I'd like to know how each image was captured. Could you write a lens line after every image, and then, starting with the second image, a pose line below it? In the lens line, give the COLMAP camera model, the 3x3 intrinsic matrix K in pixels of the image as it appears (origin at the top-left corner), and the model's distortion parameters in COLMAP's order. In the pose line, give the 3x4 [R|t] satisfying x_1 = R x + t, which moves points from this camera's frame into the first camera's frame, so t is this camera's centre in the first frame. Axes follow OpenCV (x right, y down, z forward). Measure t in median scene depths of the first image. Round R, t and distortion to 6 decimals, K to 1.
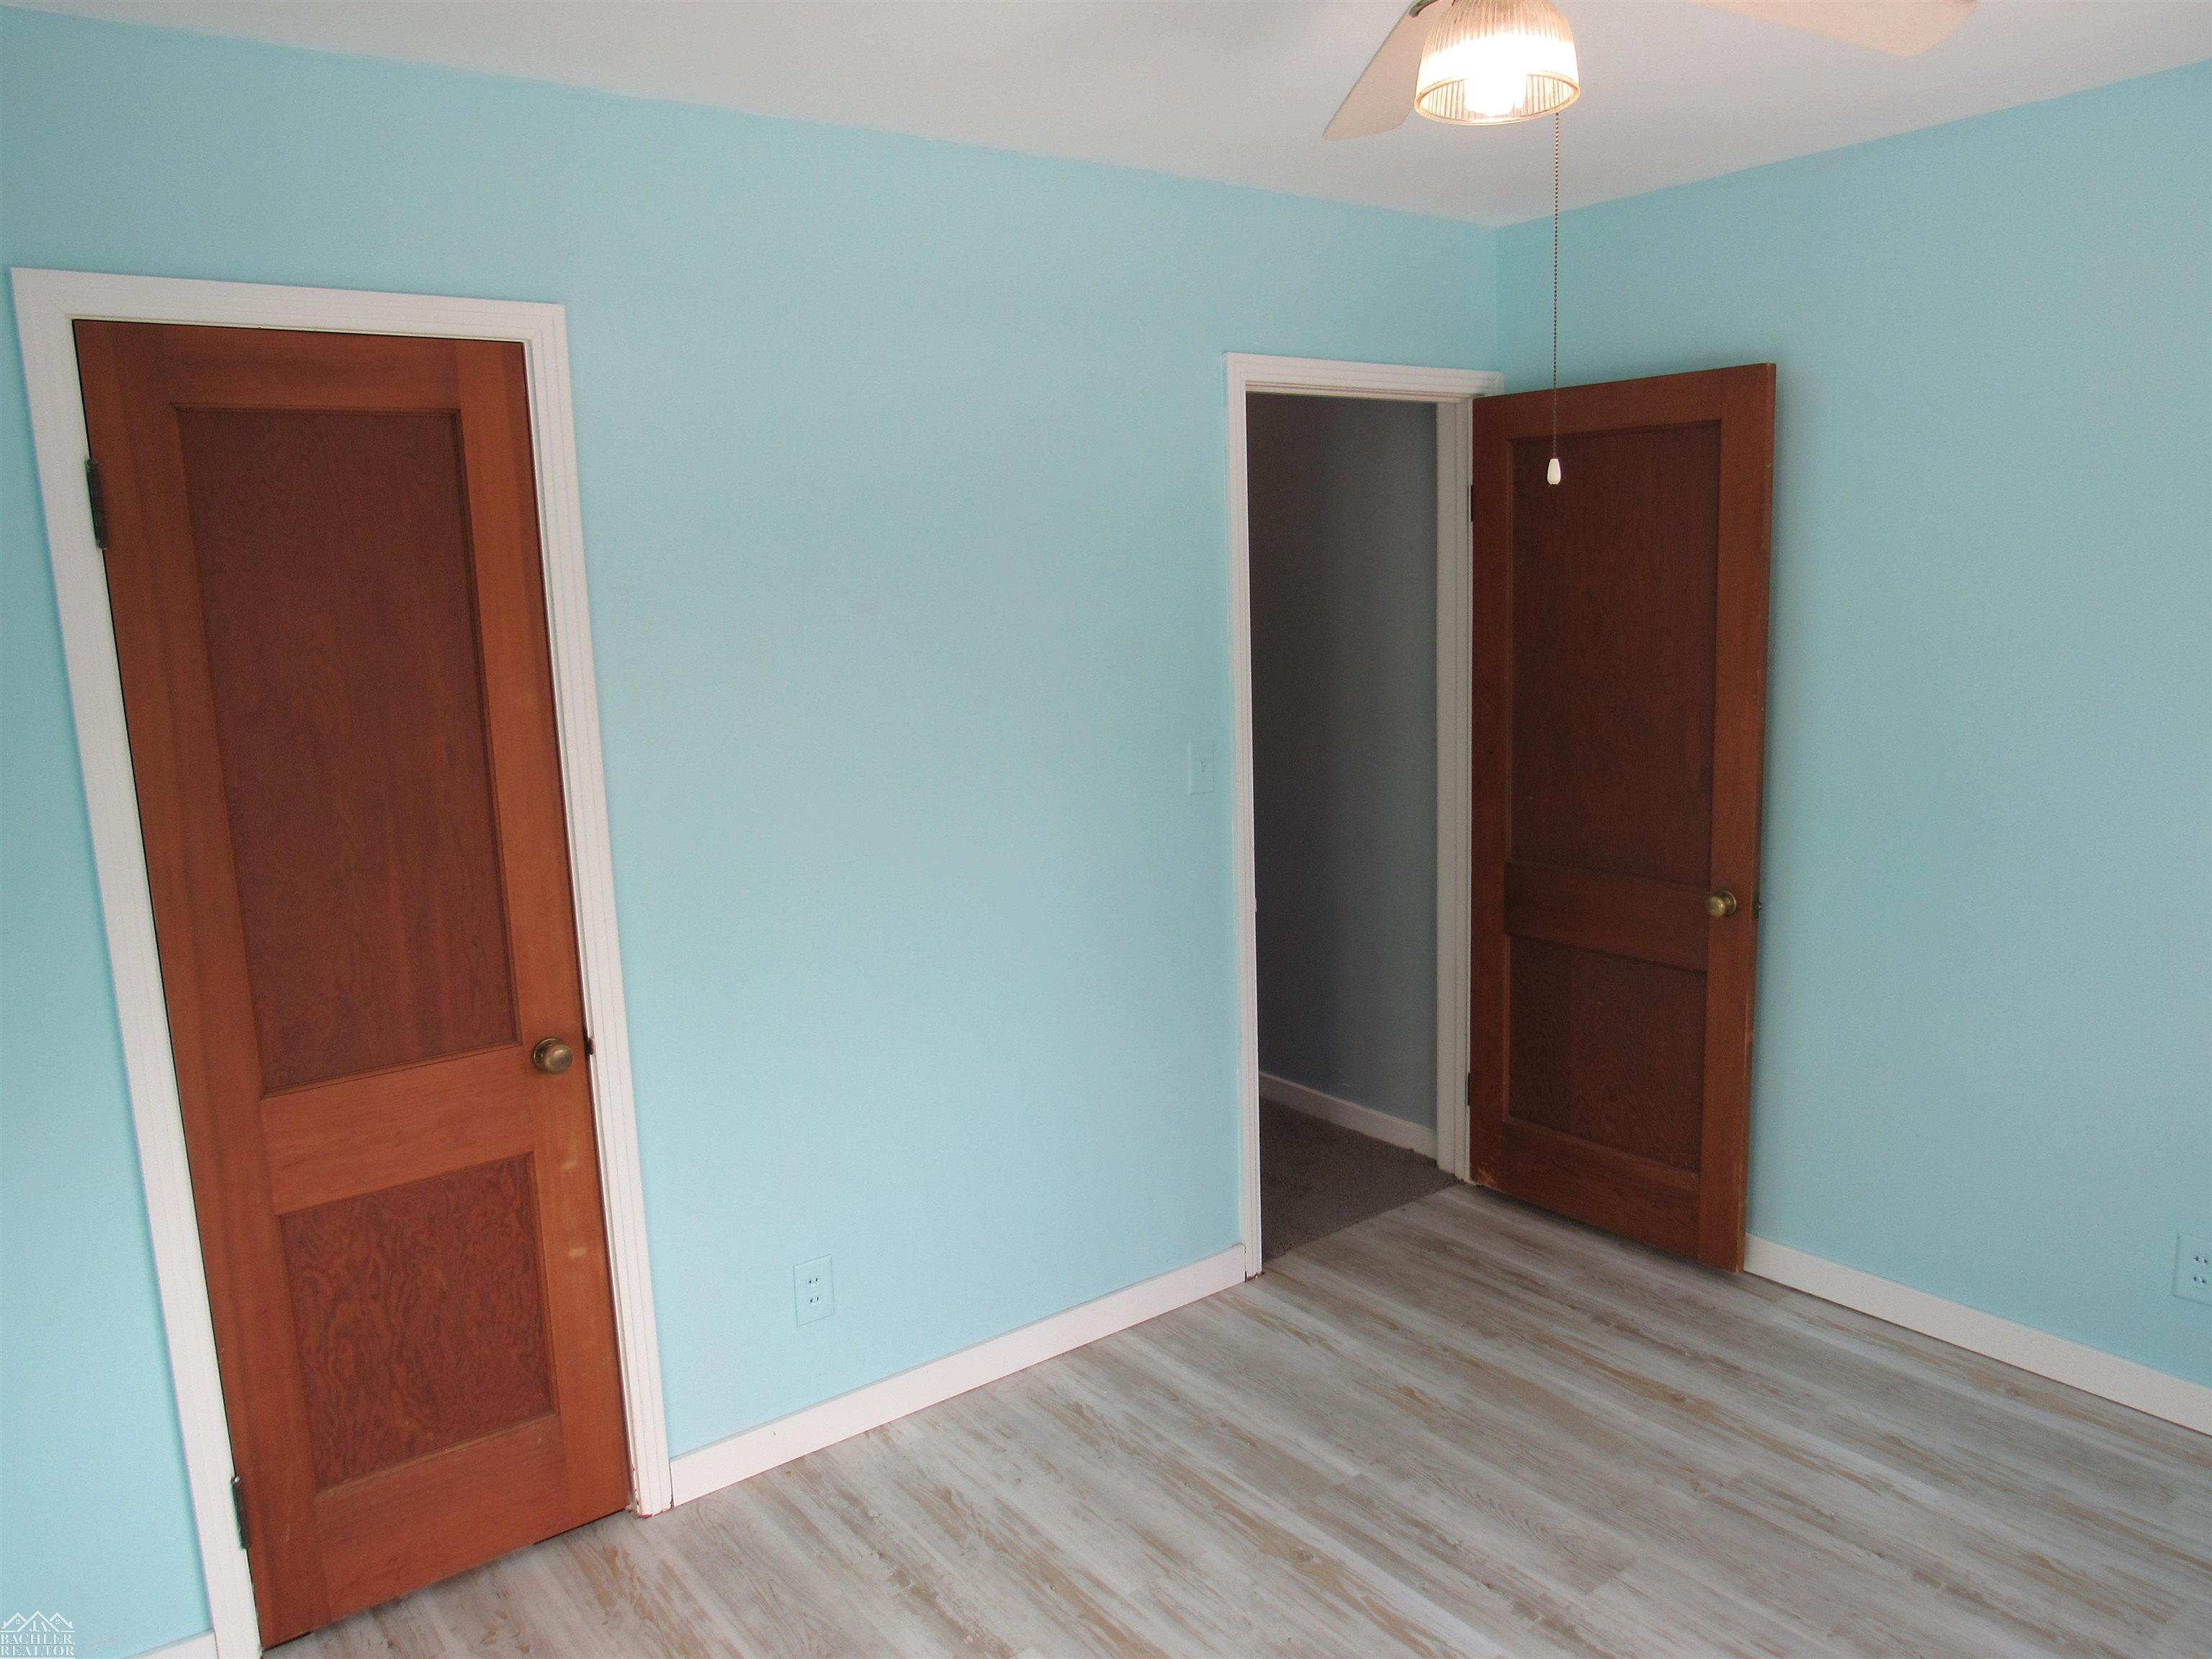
lens RADIAL K [[1585.4, 0, 1103.4], [0, 1585.4, 828.2], [0, 0, 1]] dist [-0.035989, 0.020184]
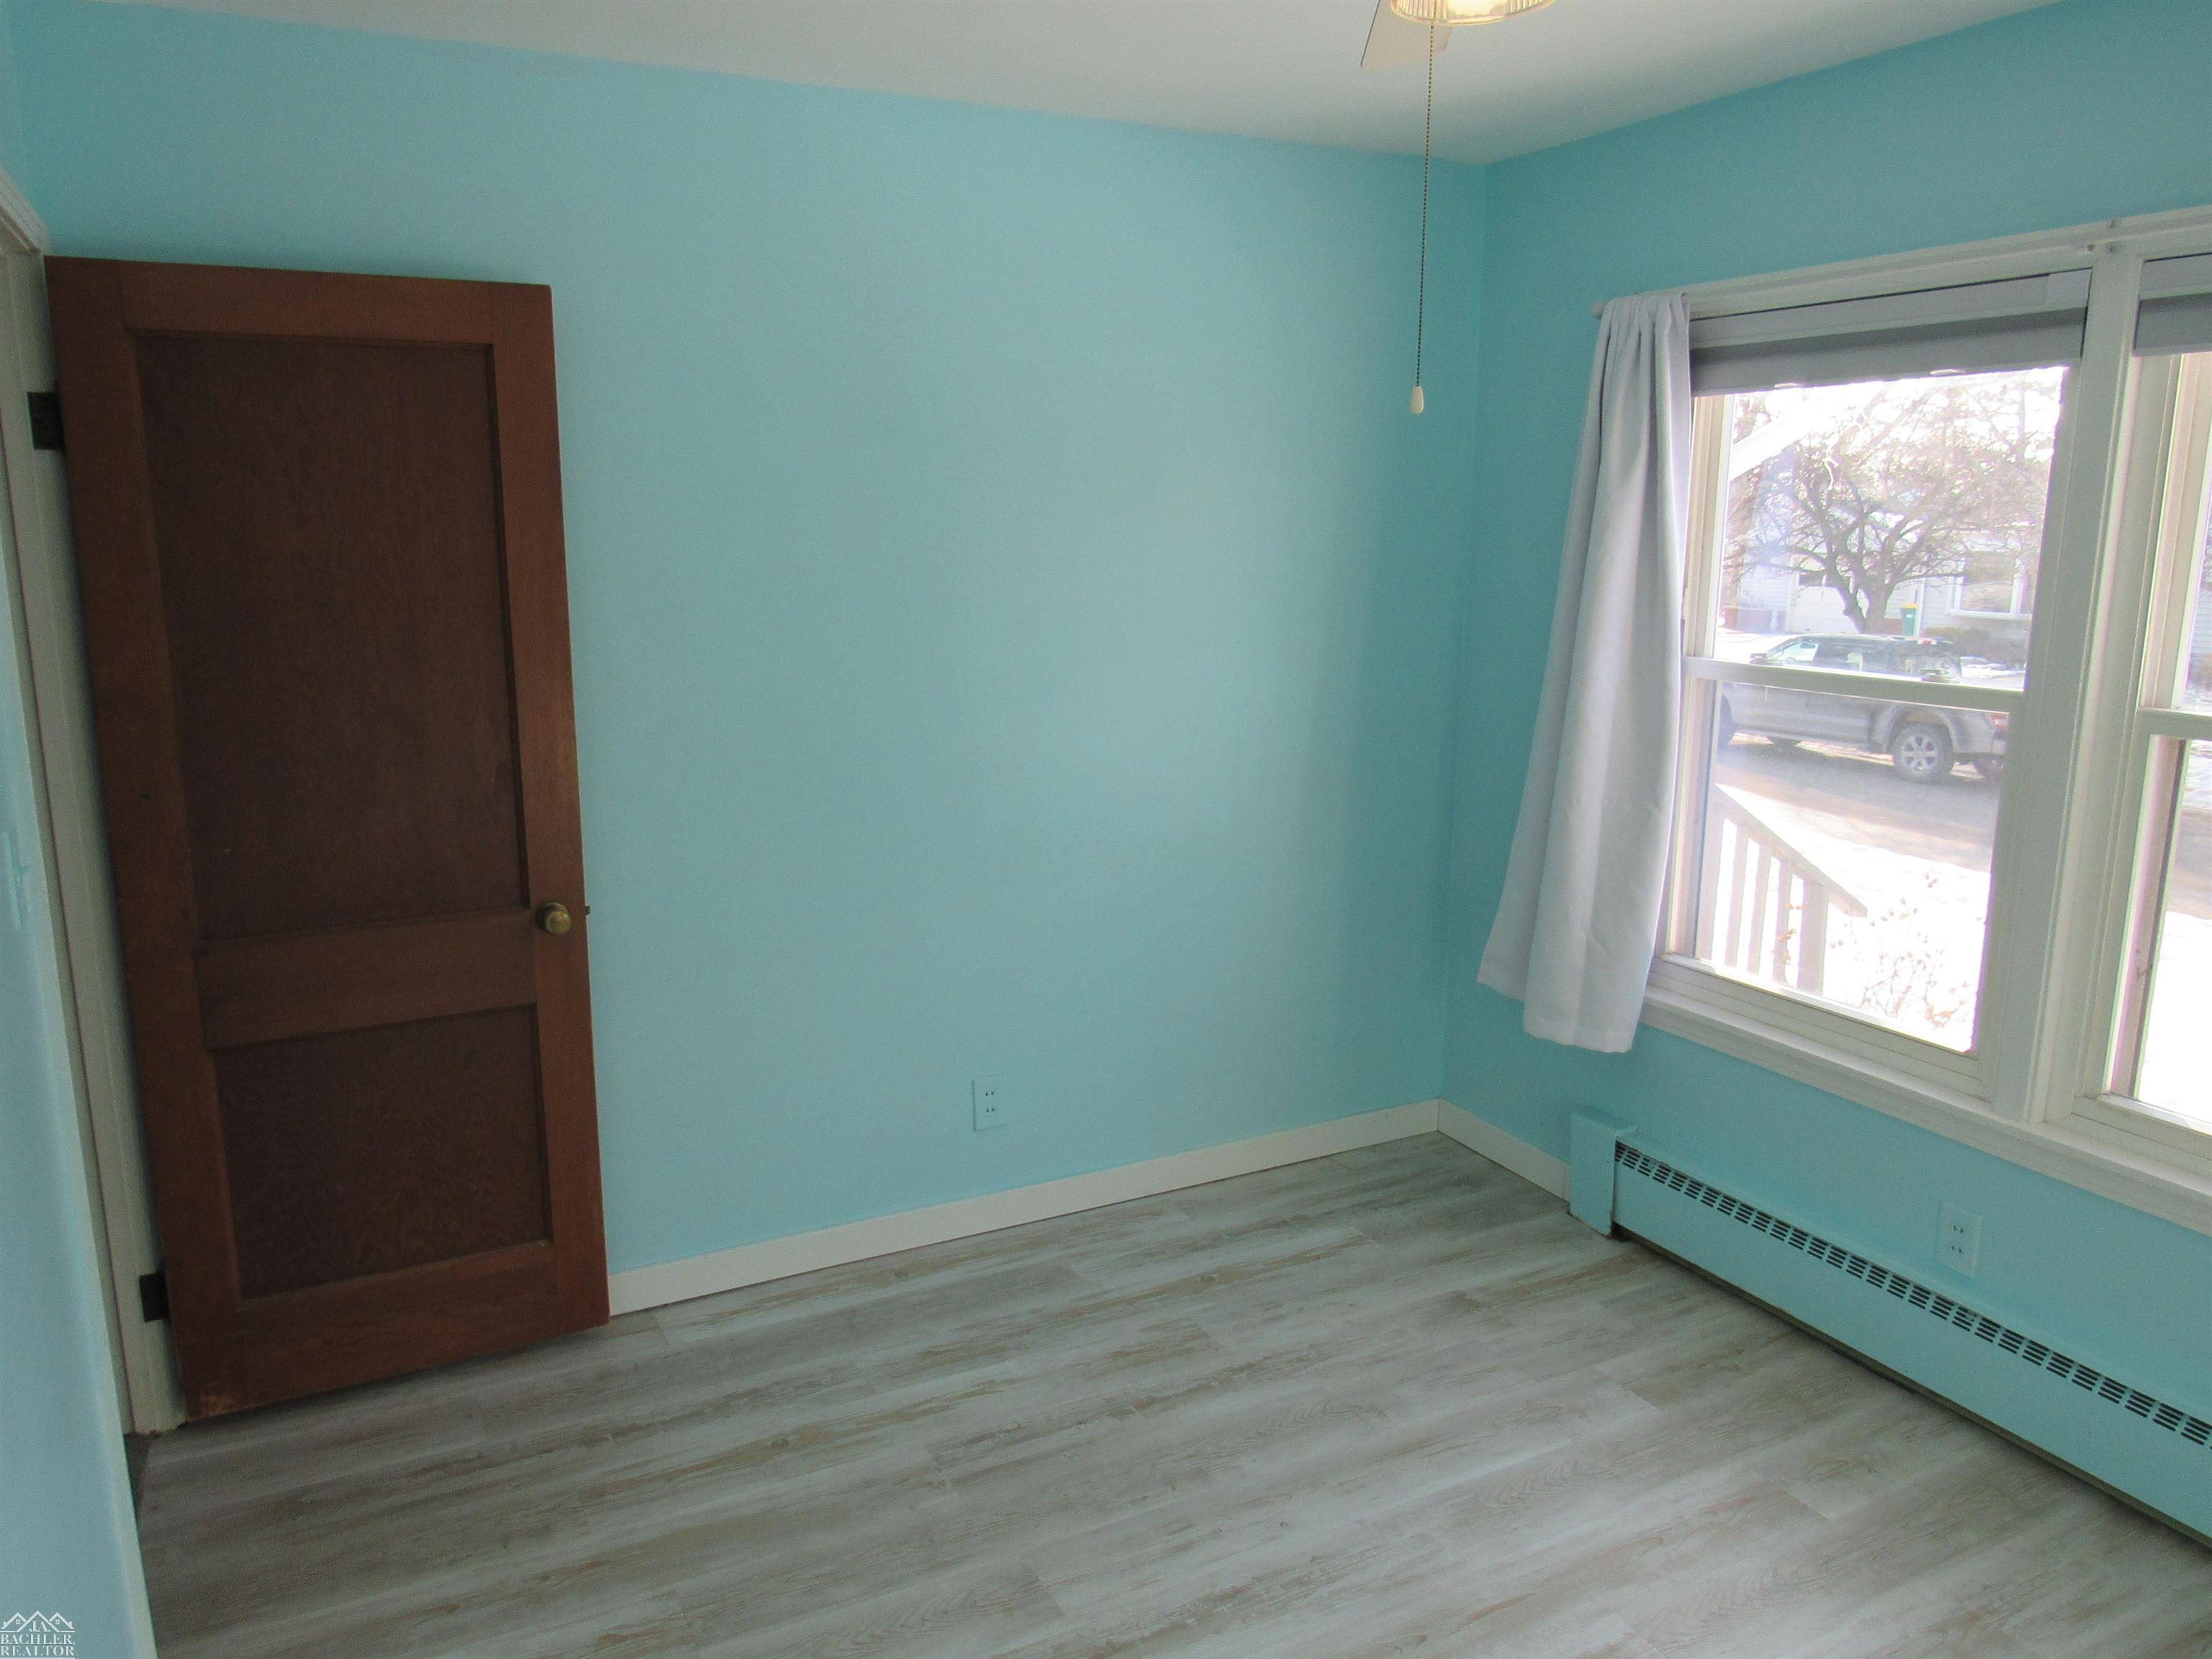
lens RADIAL K [[1585.4, 0, 1106.3], [0, 1585.4, 842.1], [0, 0, 1]] dist [-0.035989, 0.020184]
pose [[0.175267, -0.175515, 0.968750, -0.422301], [0.161038, 0.975839, 0.147664, -0.080496], [-0.971261, 0.130125, 0.199297, 0.591062]]
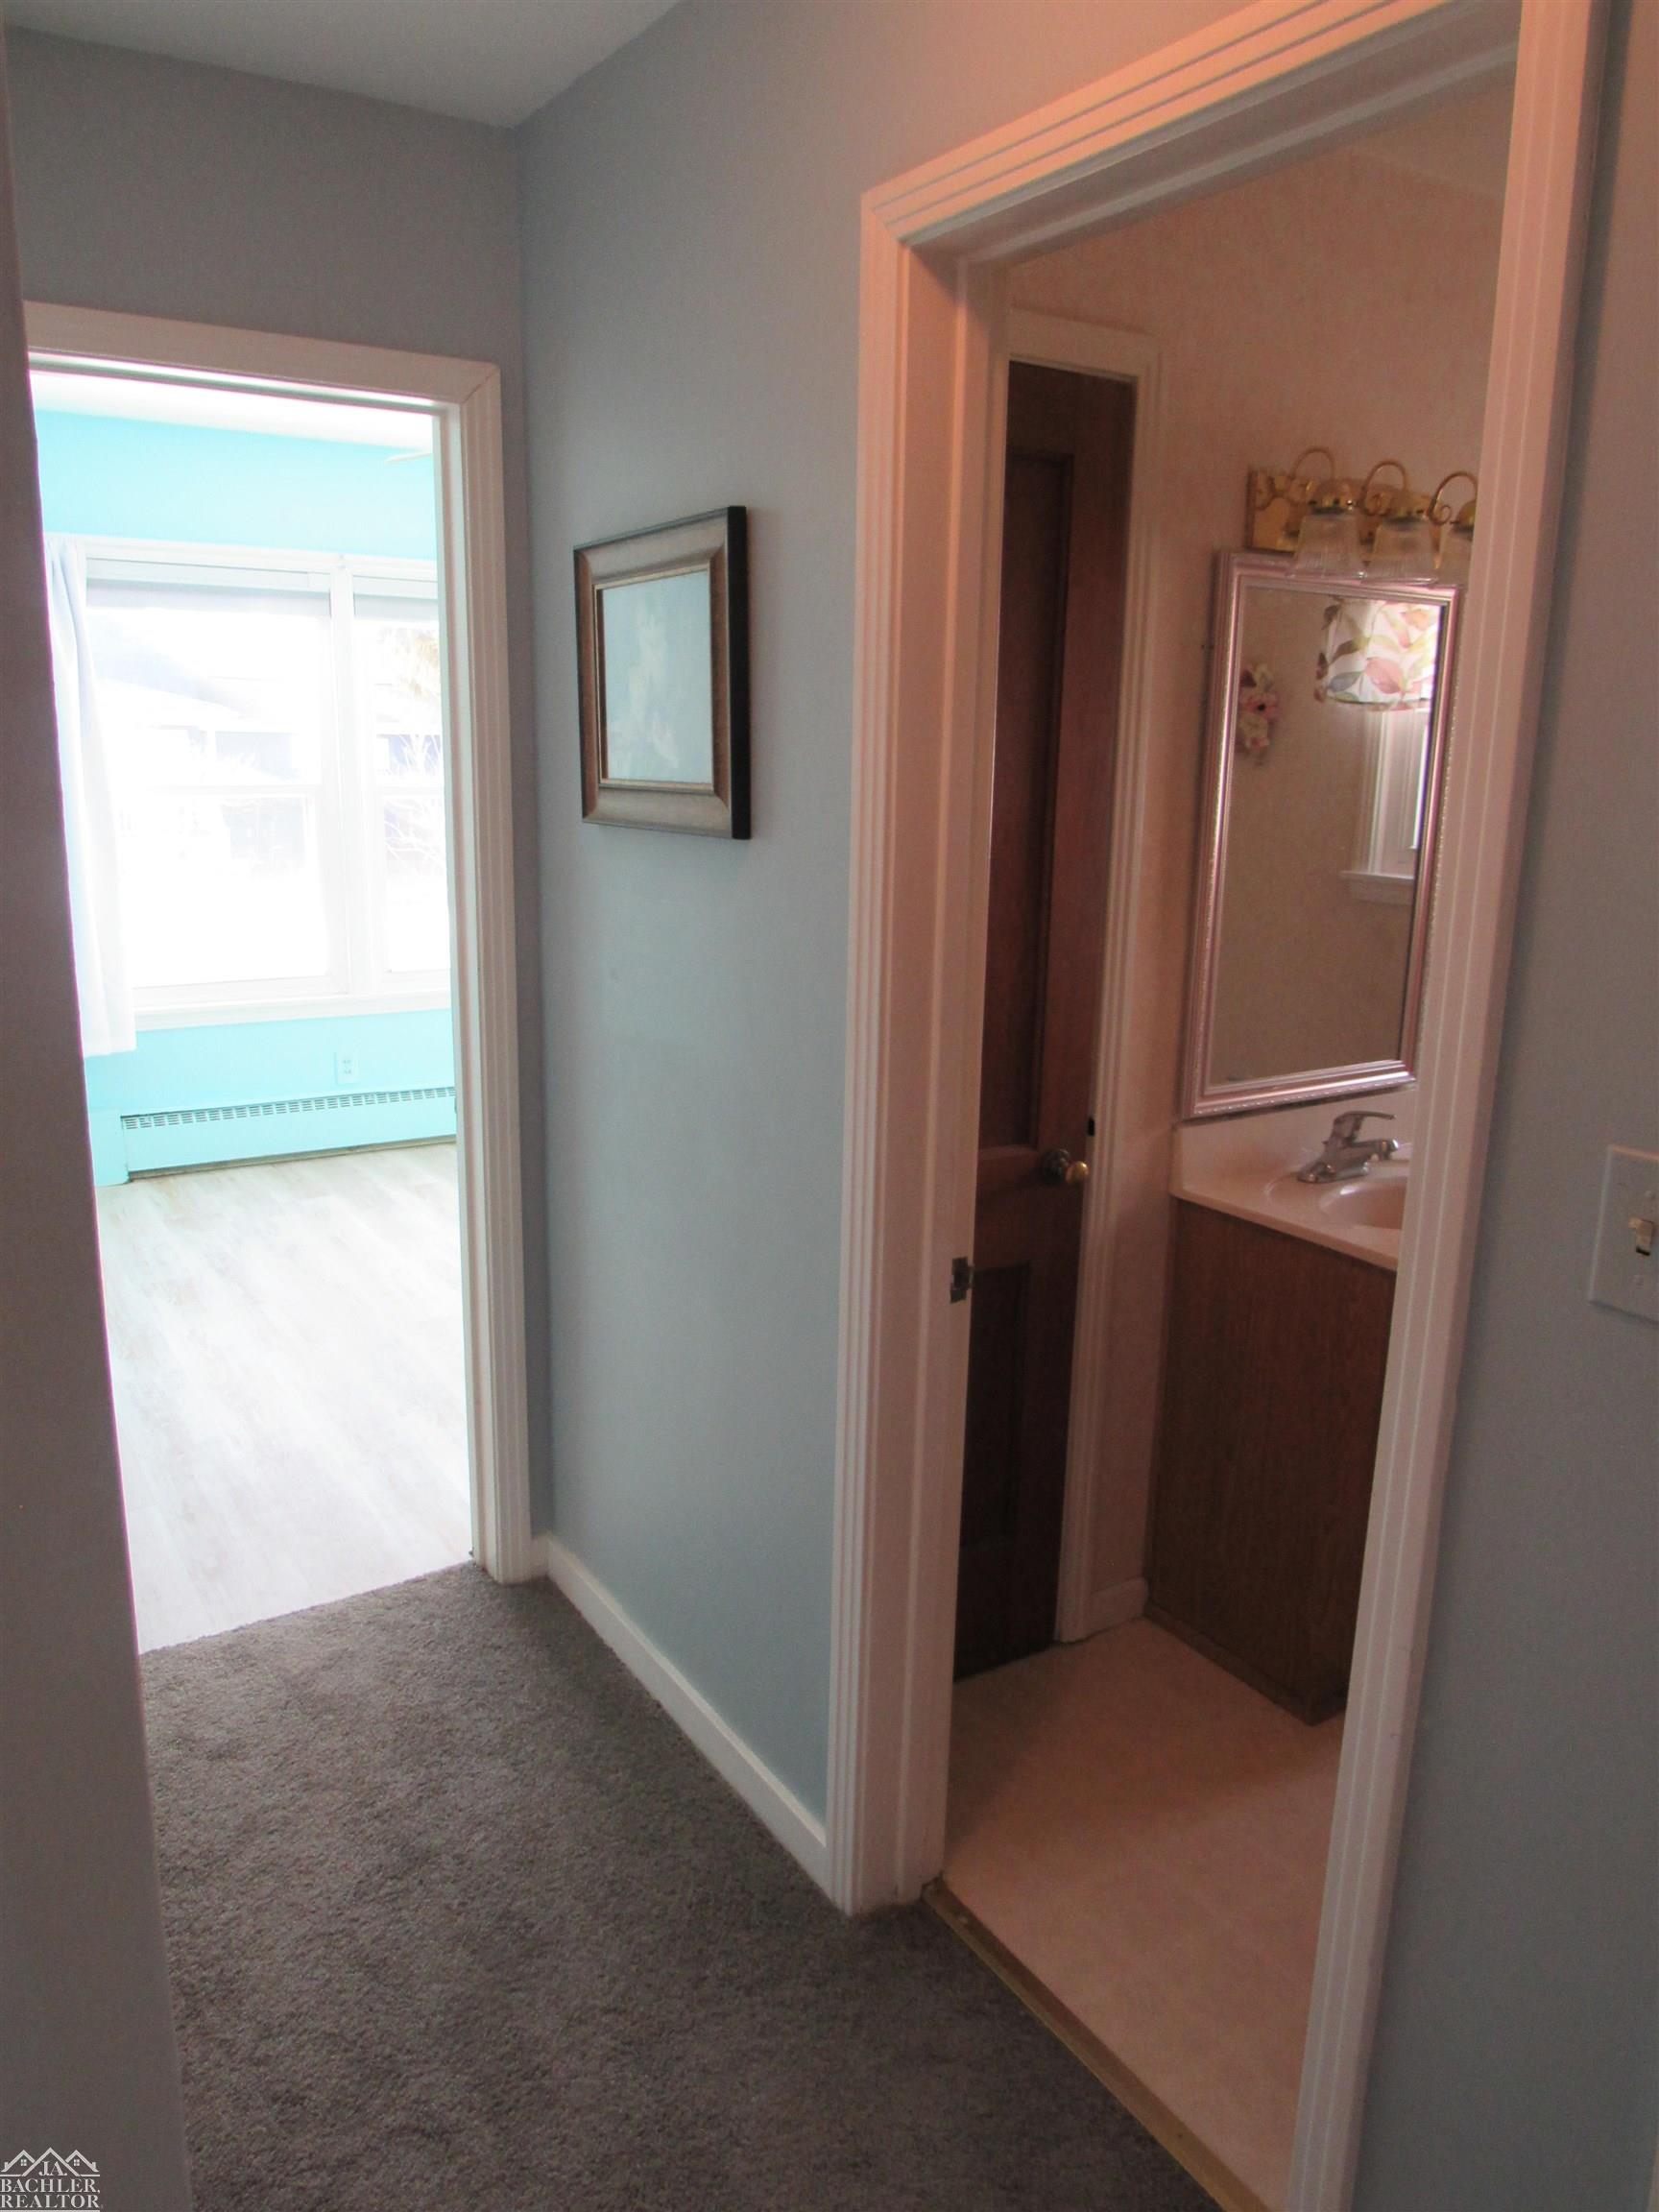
lens RADIAL K [[1585.4, 0, 835.1], [0, 1585.4, 1100.3], [0, 0, 1]] dist [-0.035989, 0.020184]
pose [[-0.996879, -0.019181, 0.076583, -0.180369], [0.012641, 0.918746, 0.394647, -0.312539], [-0.077930, 0.394384, -0.915635, 1.967179]]
